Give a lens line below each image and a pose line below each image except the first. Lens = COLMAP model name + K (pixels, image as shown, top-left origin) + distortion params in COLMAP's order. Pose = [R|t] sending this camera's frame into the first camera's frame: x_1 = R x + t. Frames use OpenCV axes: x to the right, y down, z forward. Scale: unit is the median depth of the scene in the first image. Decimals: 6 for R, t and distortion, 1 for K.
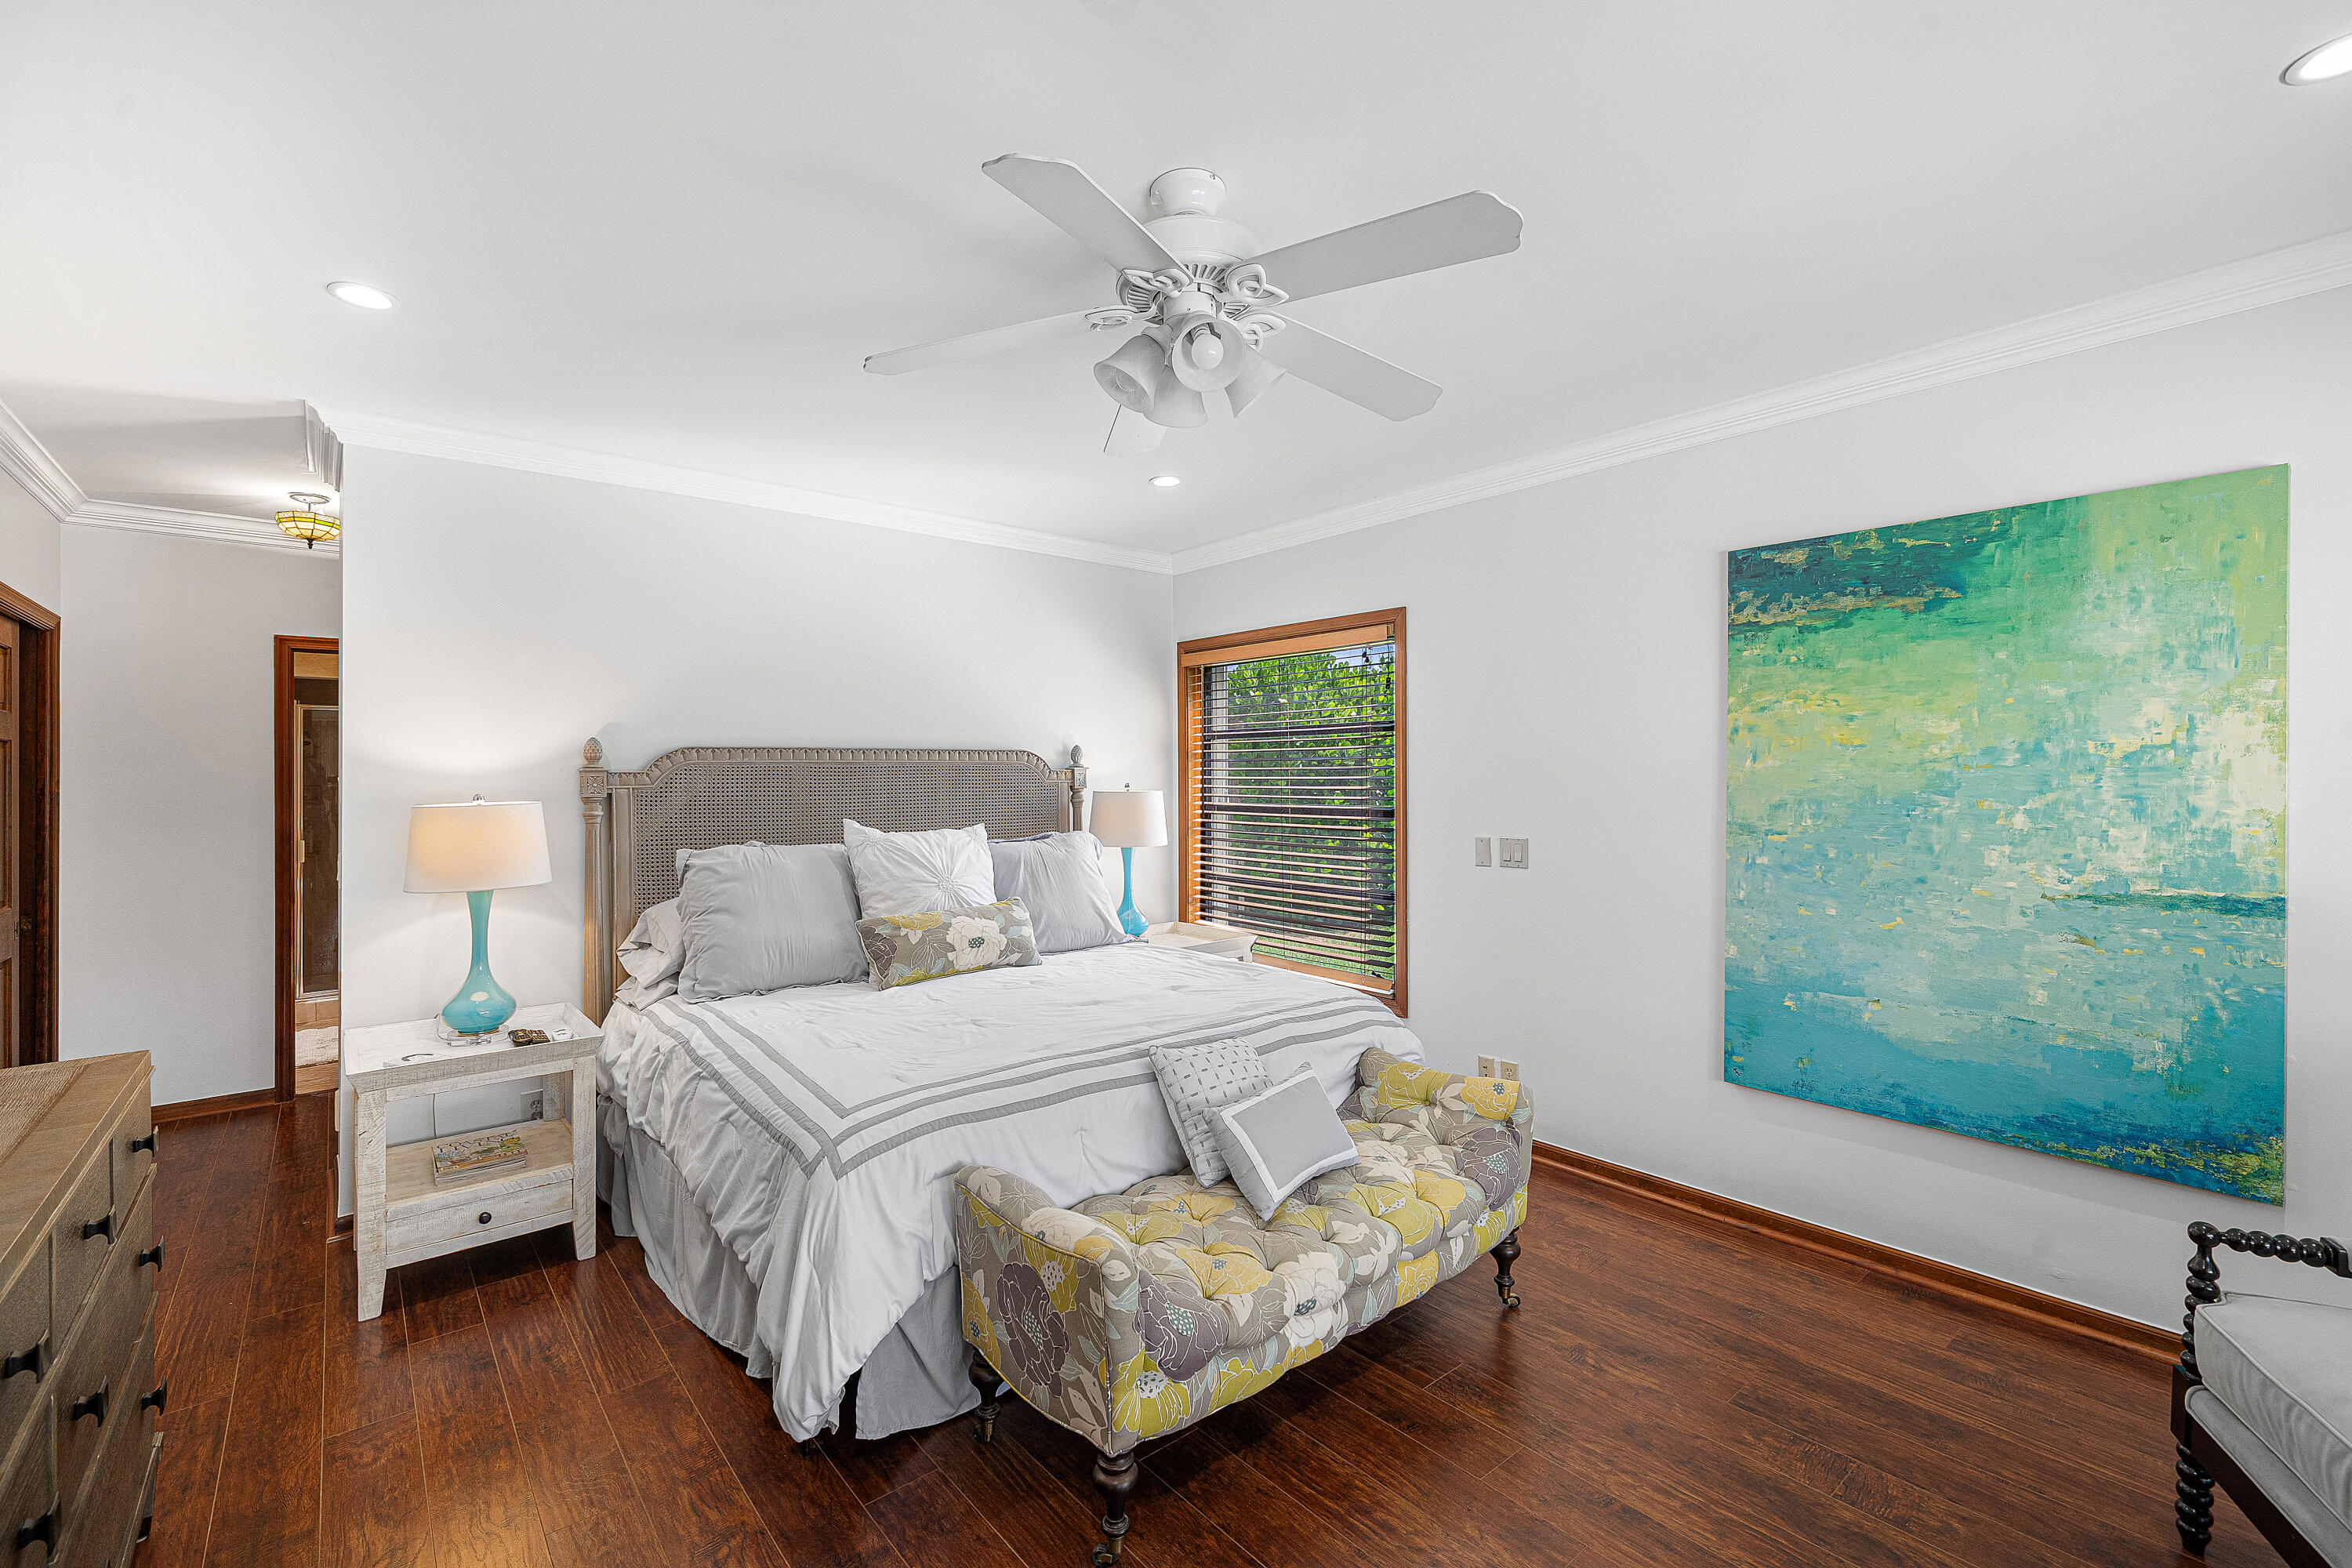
lens RADIAL K [[1017.3, 0, 1168.4], [0, 1017.3, 778.7], [0, 0, 1]] dist [0.001894, 0.000084]
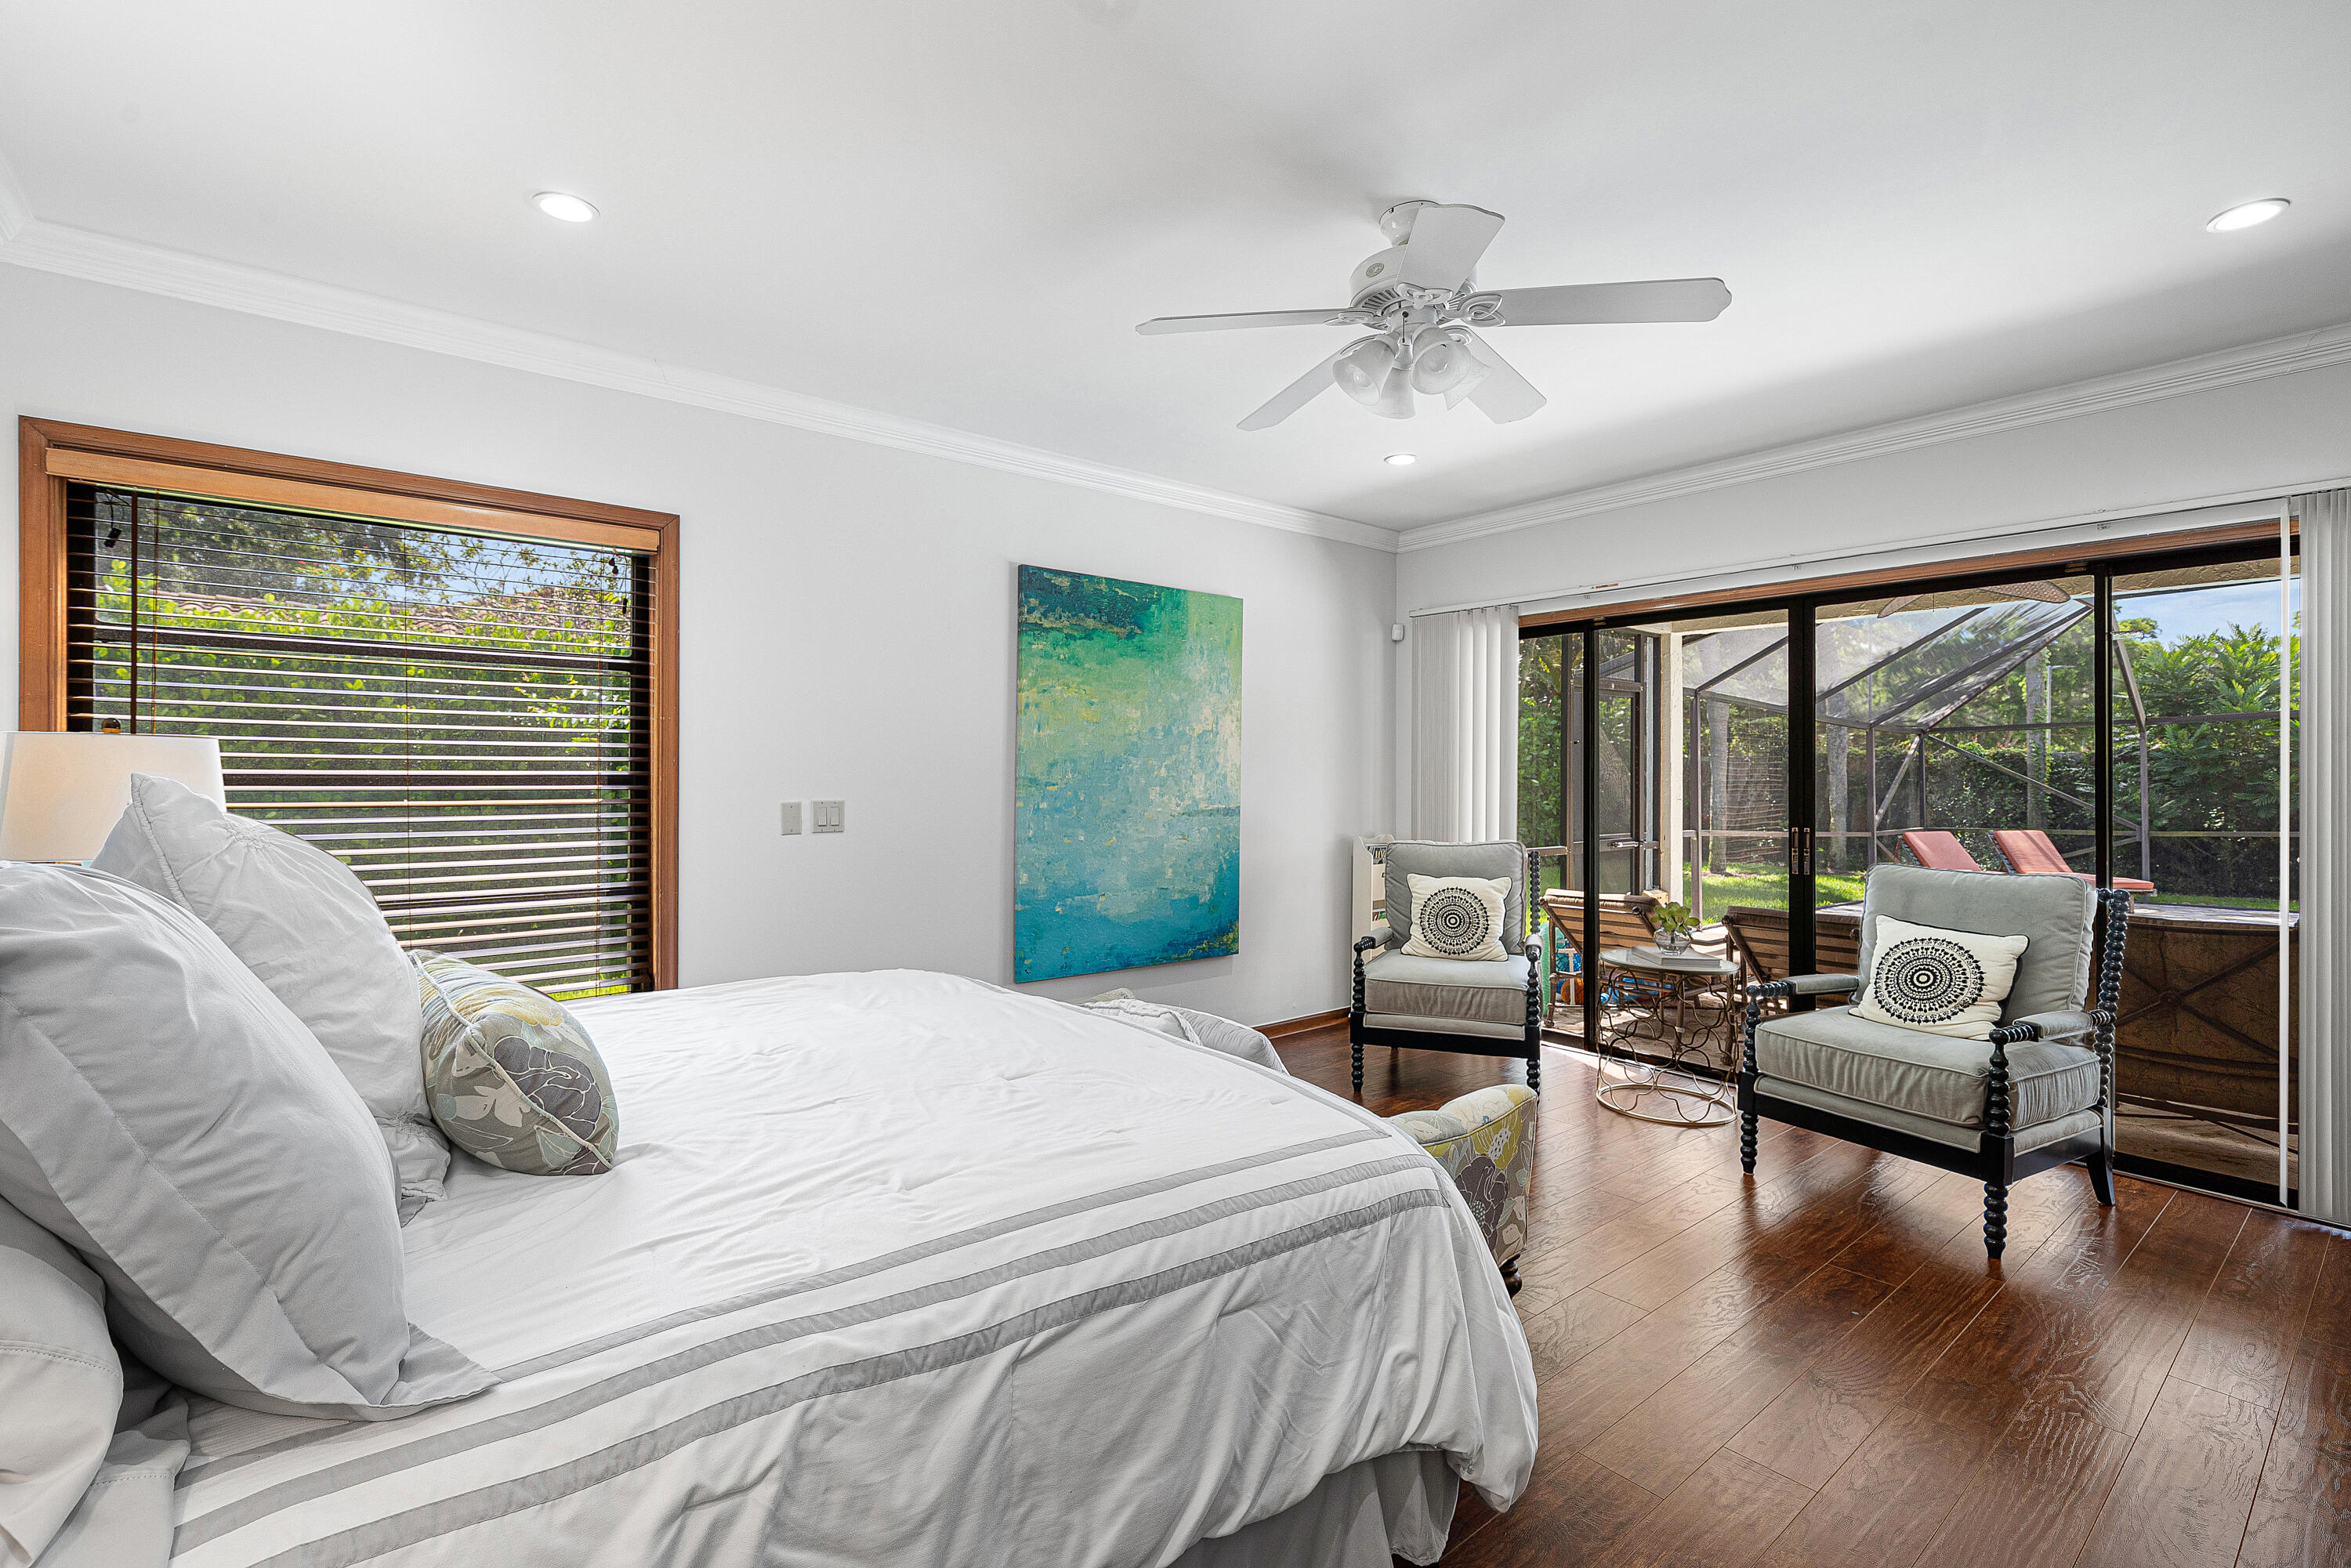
lens RADIAL K [[1073.0, 0, 1161.1], [0, 1073.0, 782.3], [0, 0, 1]] dist [-0.005349, 0.001162]
pose [[-0.001925, 0.002454, 0.999995, -0.825367], [0.001647, 0.999996, -0.002450, 0.054956], [-0.999997, 0.001643, -0.001930, 0.869152]]
